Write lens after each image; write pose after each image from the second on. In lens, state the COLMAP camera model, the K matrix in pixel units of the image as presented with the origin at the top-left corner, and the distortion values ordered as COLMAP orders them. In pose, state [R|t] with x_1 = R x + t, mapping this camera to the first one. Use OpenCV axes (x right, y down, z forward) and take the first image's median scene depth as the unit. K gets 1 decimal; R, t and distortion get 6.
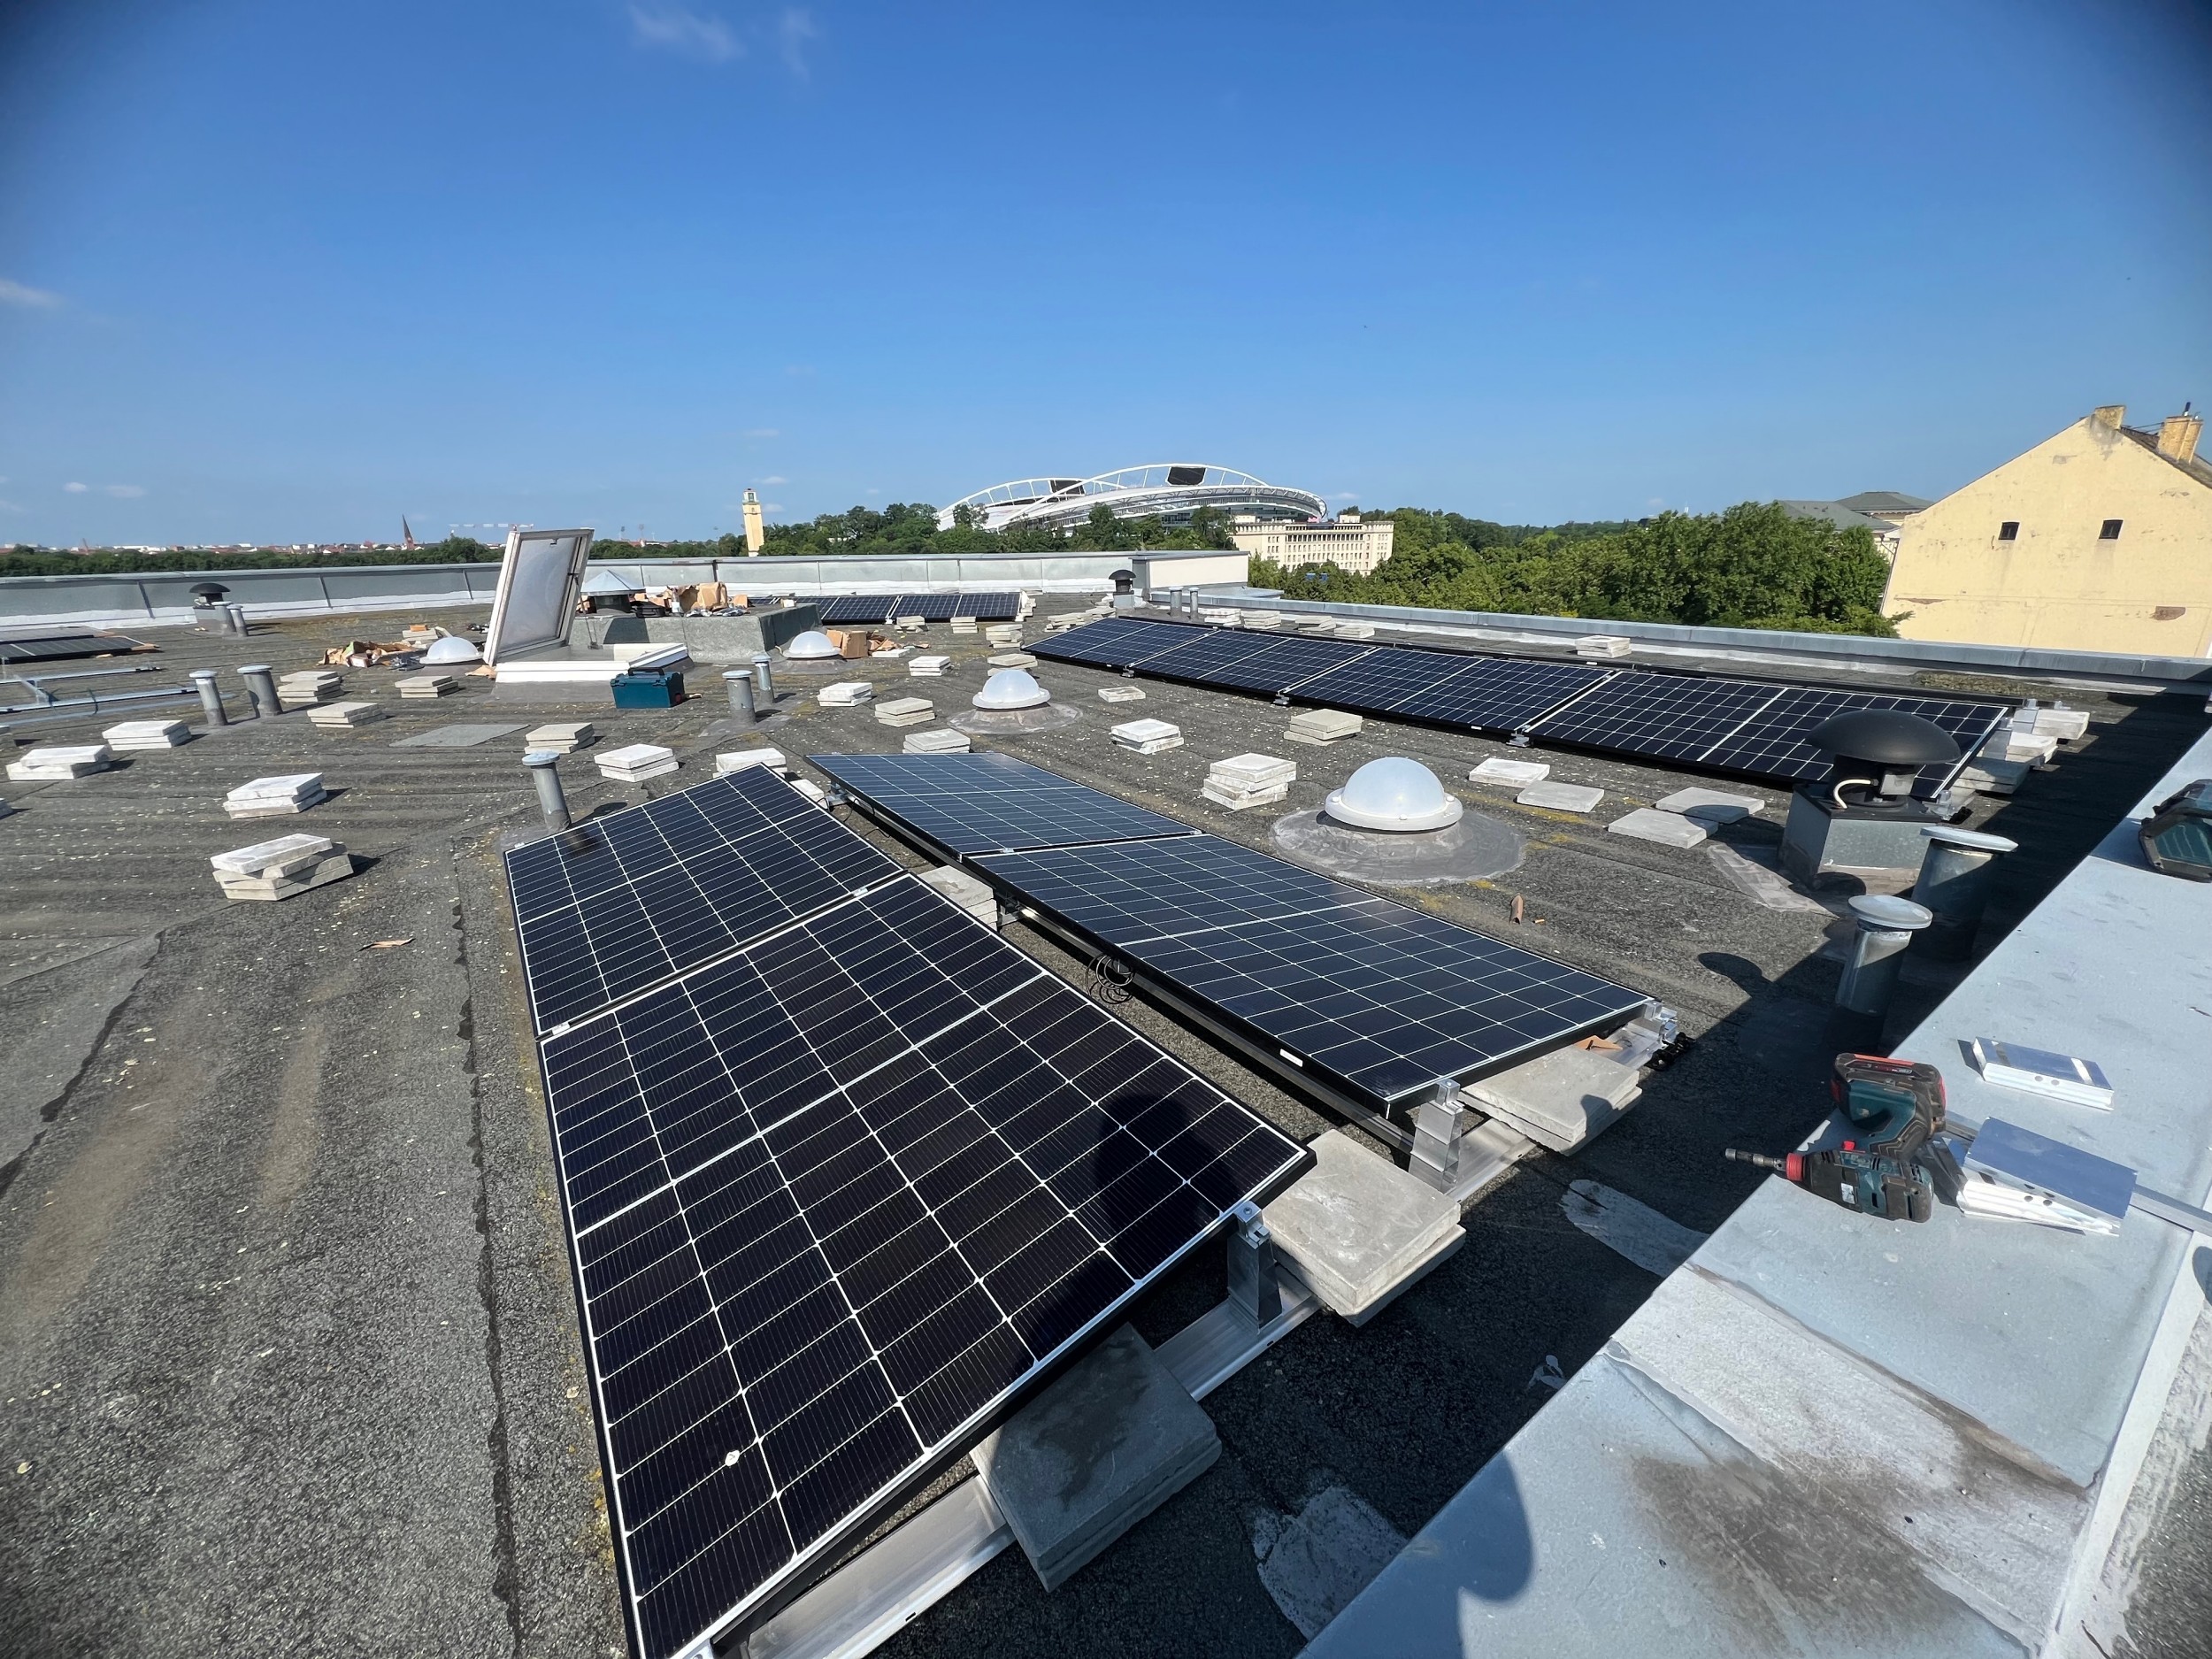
lens RADIAL K [[878.9, 0, 1104.2], [0, 878.9, 821.5], [0, 0, 1]] dist [0.000802, -0.000116]
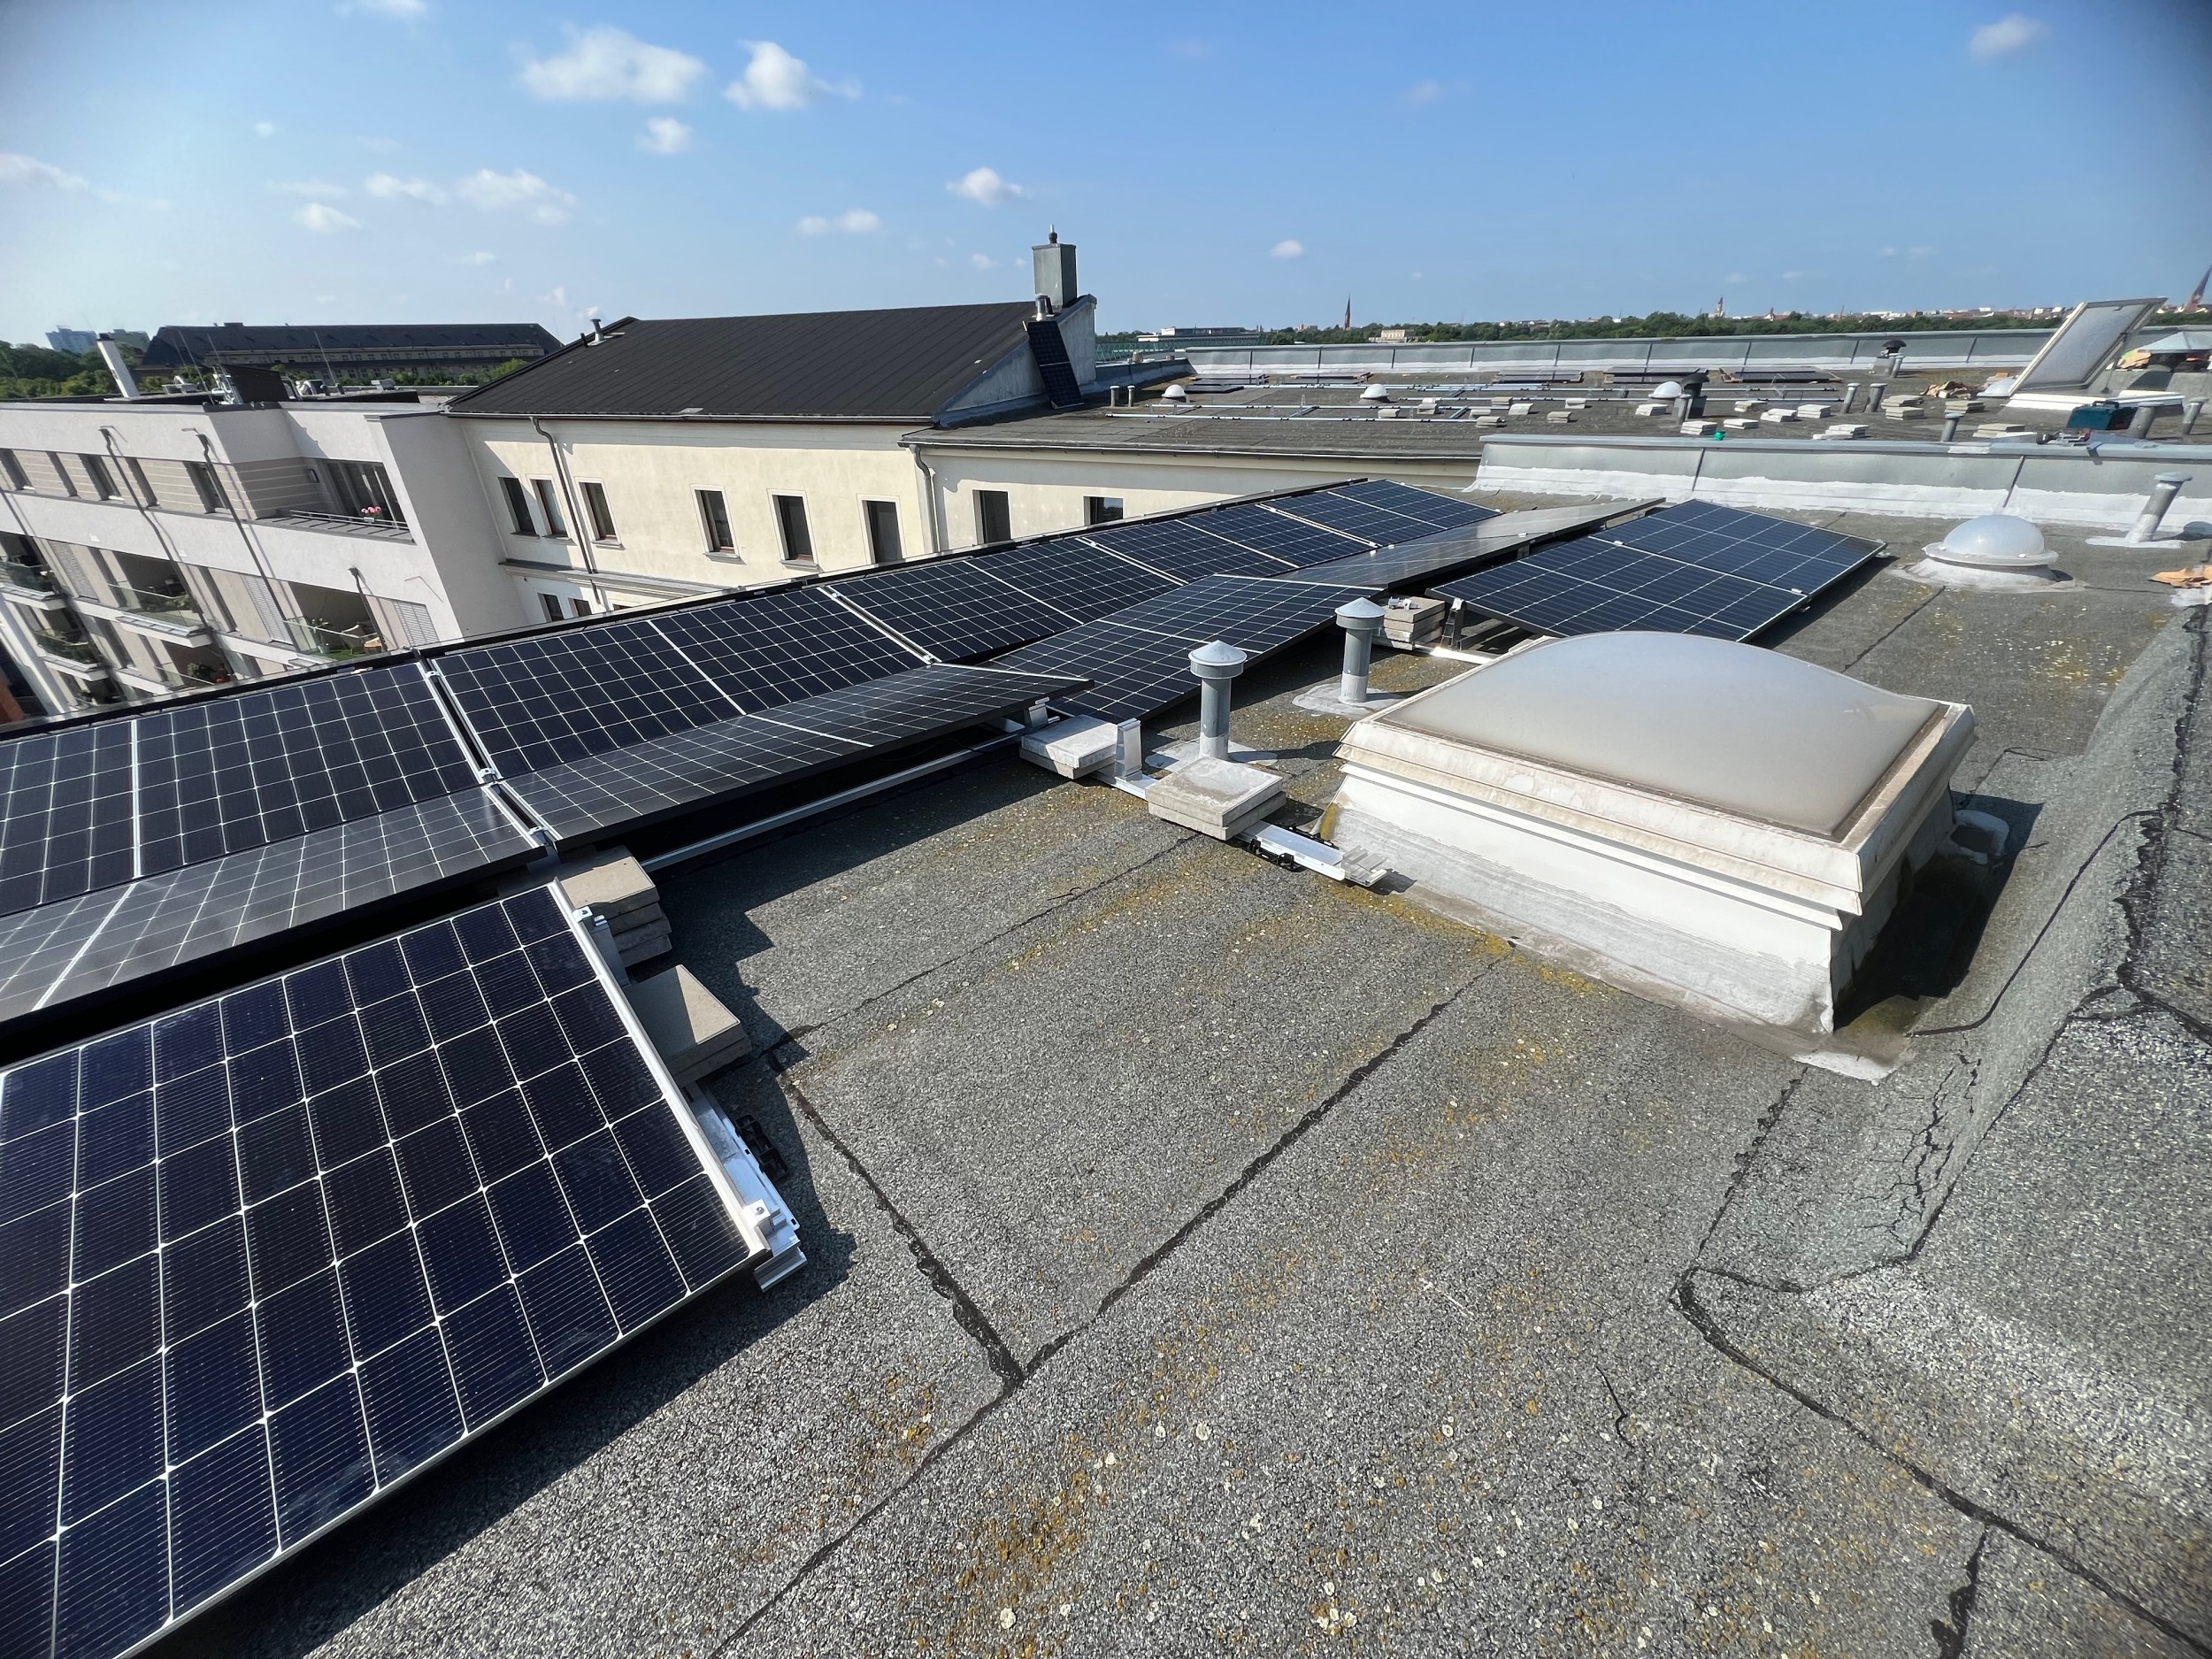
lens RADIAL K [[878.9, 0, 1104.2], [0, 878.9, 821.5], [0, 0, 1]] dist [0.000802, -0.000116]
pose [[0.106071, 0.484950, -0.868086, 0.755553], [-0.280195, 0.852211, 0.441845, 0.200442], [0.954065, 0.196366, 0.226276, -0.659205]]
